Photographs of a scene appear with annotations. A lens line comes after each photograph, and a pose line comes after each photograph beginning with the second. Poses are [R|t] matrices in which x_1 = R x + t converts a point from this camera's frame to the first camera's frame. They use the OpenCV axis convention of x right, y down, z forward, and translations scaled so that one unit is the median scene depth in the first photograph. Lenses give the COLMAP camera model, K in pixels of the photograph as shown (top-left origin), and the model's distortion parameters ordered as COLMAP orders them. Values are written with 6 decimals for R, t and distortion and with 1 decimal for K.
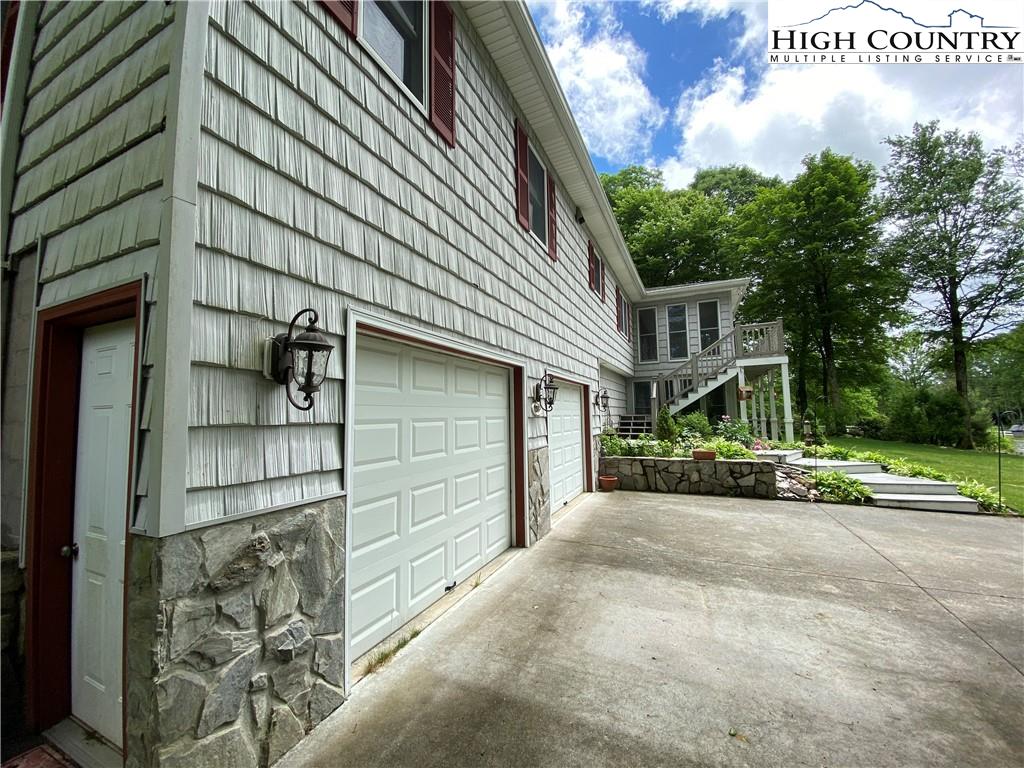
lens RADIAL K [[416.7, 0, 477.5], [0, 416.7, 387.5], [0, 0, 1]] dist [0.000216, -0.015044]
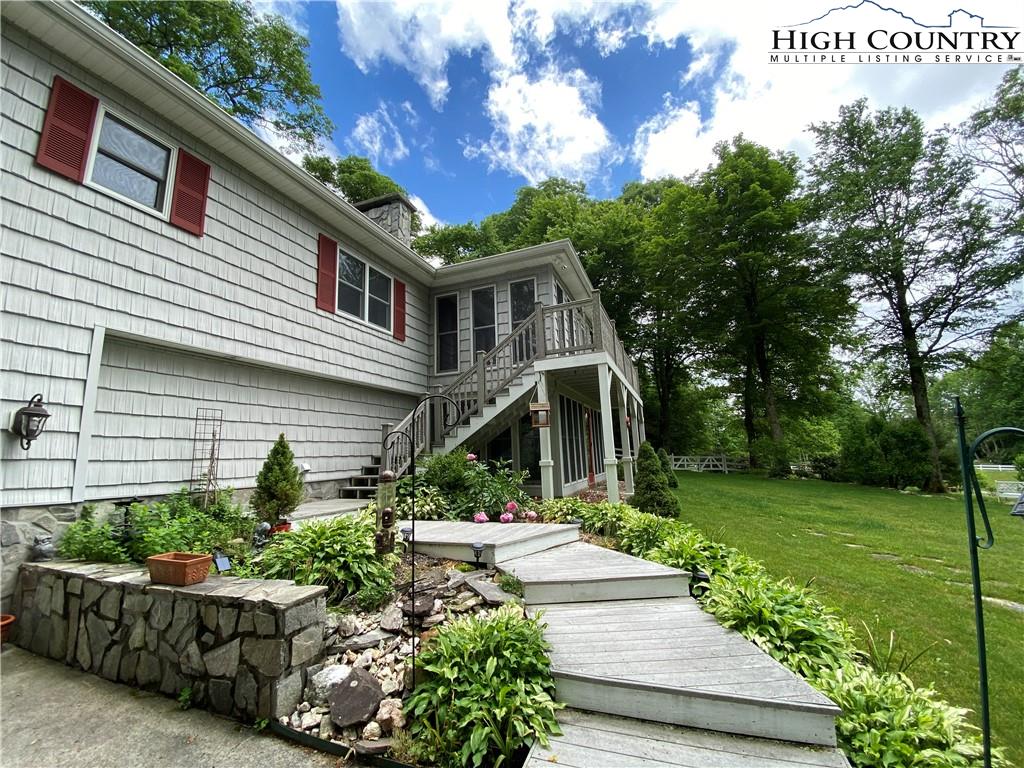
lens RADIAL K [[417.4, 0, 499.6], [0, 417.4, 381.7], [0, 0, 1]] dist [0.030430, -0.031742]
pose [[0.997749, -0.002364, 0.067015, 0.305040], [0.009451, 0.994361, -0.105628, 0.015975], [-0.066388, 0.106024, 0.992145, 0.229966]]
